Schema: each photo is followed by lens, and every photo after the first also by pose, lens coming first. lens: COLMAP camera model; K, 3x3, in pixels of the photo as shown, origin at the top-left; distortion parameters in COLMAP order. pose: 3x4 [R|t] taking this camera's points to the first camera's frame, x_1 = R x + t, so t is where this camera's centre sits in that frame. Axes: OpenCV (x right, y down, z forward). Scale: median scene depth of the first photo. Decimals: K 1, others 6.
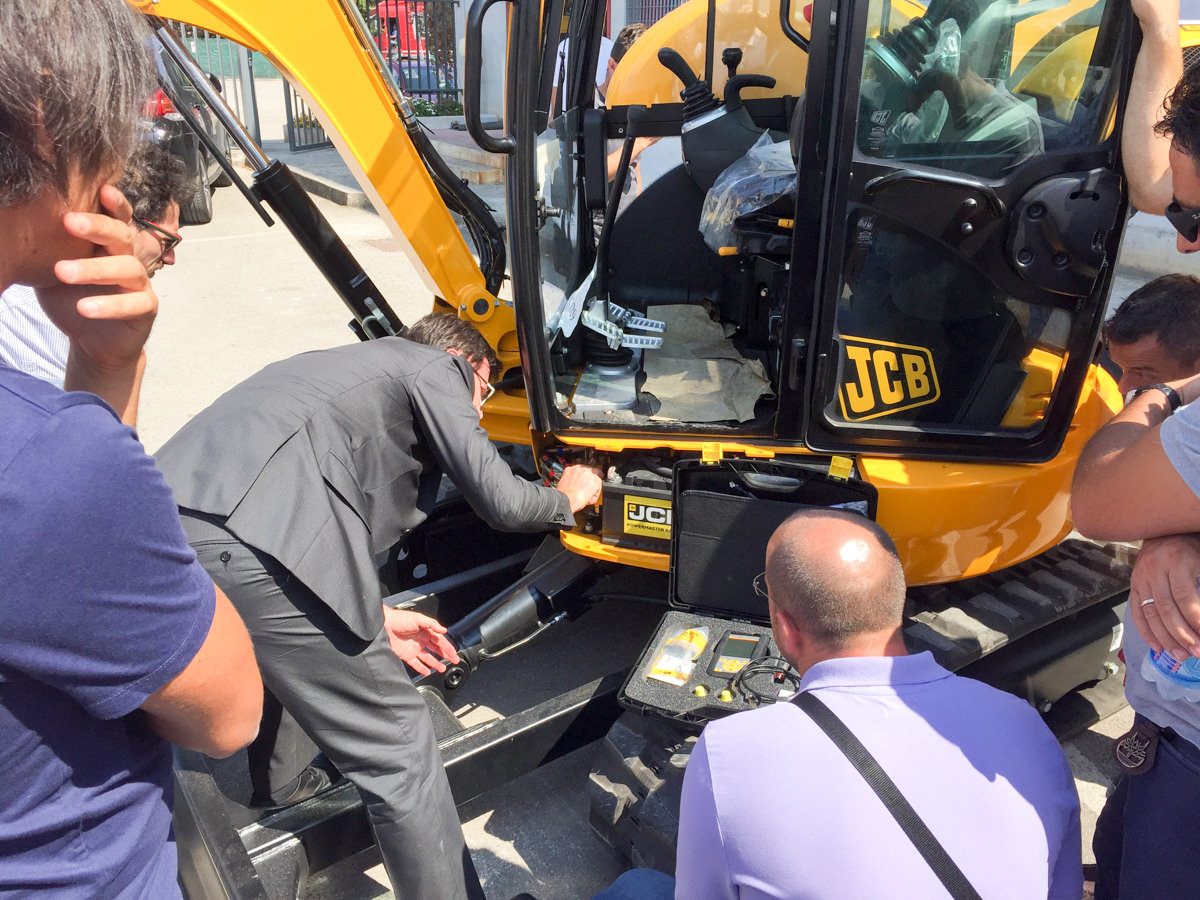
lens RADIAL K [[1023.5, 0, 597.3], [0, 1023.5, 466.9], [0, 0, 1]] dist [0.073547, -0.093471]
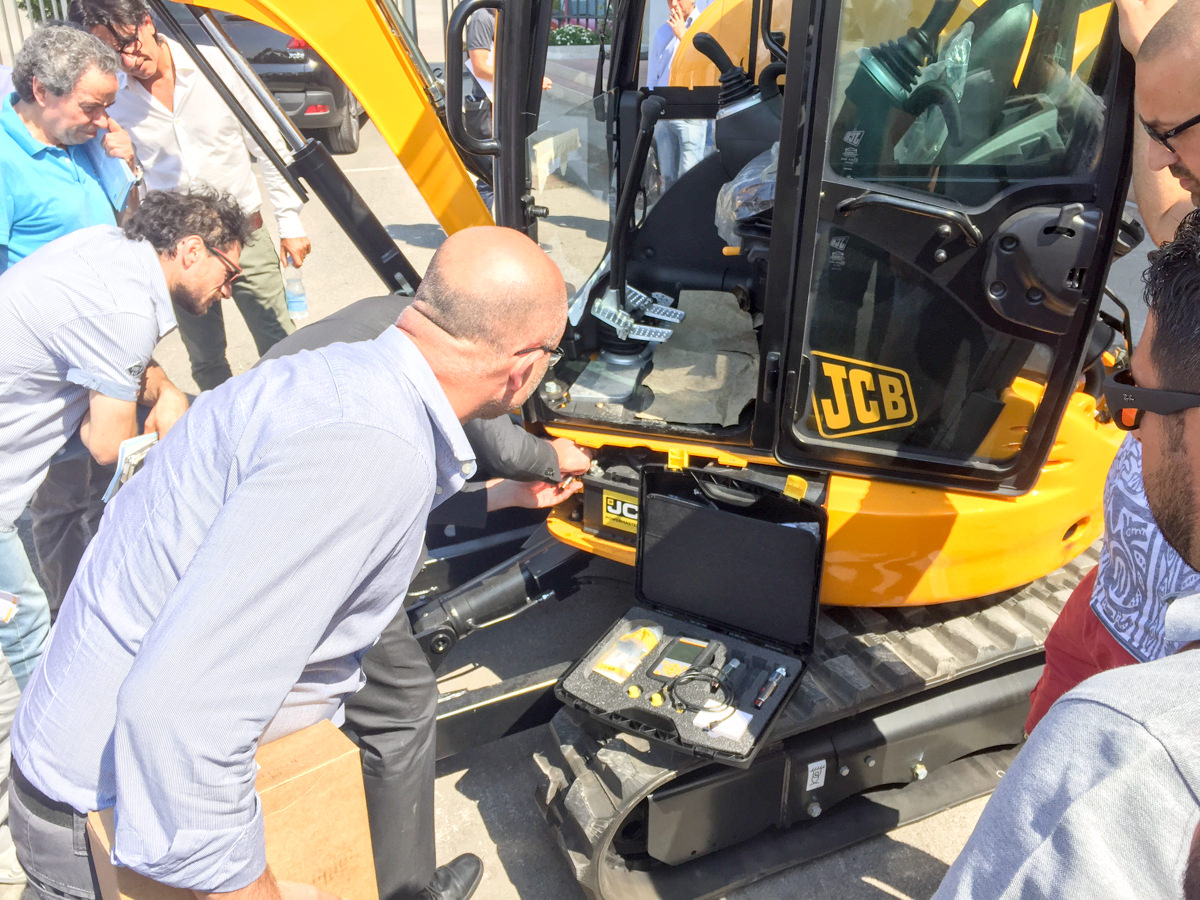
lens RADIAL K [[1023.5, 0, 597.3], [0, 1023.5, 466.9], [0, 0, 1]] dist [0.073547, -0.093471]
pose [[0.985642, 0.081342, -0.147966, 0.171750], [-0.070776, 0.994644, 0.075330, -0.072030], [0.153301, -0.063776, 0.986119, -0.013356]]
